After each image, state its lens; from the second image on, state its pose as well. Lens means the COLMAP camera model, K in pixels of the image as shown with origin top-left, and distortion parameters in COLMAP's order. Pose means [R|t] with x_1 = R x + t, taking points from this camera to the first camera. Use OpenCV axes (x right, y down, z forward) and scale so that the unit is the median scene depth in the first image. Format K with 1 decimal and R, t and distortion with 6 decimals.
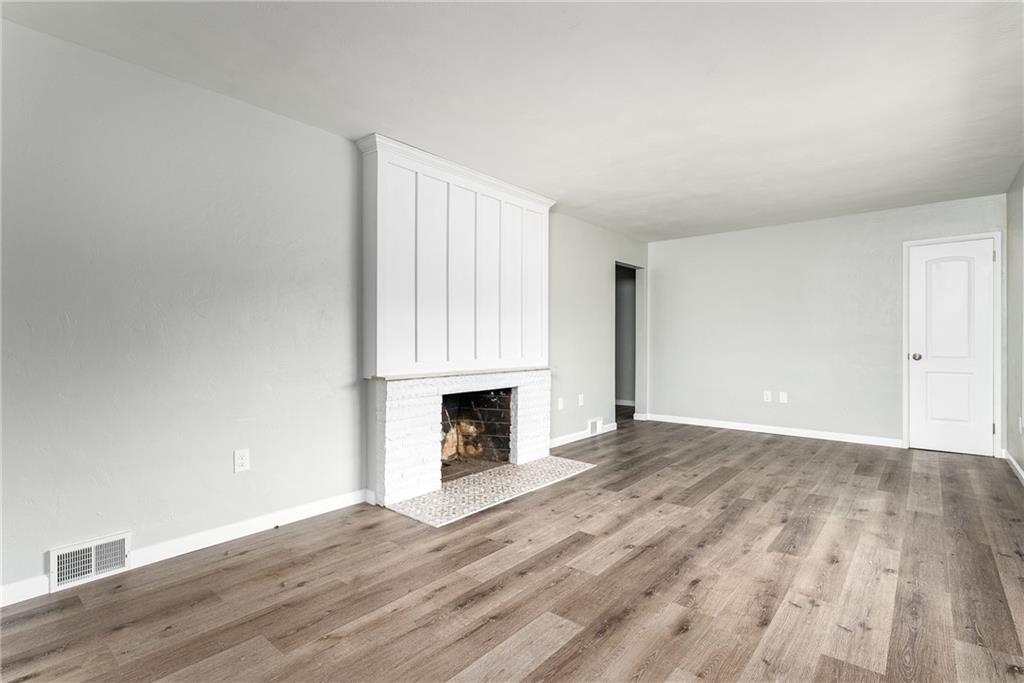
lens RADIAL K [[492.3, 0, 512.0], [0, 492.3, 341.5], [0, 0, 1]] dist [0.000549, 0.000061]
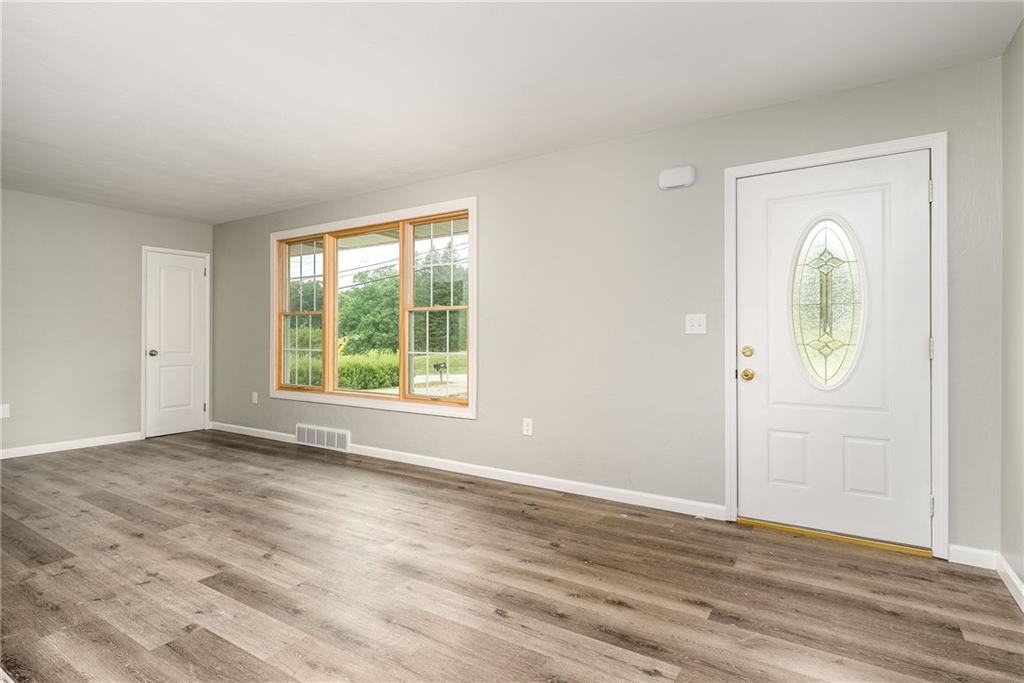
lens RADIAL K [[528.3, 0, 512.0], [0, 528.3, 341.5], [0, 0, 1]] dist [0.001656, 0.000501]
pose [[-0.129390, -0.005588, 0.991578, -0.676365], [0.003492, 0.999975, 0.006090, 0.001379], [-0.991588, 0.004250, -0.129368, 0.546685]]
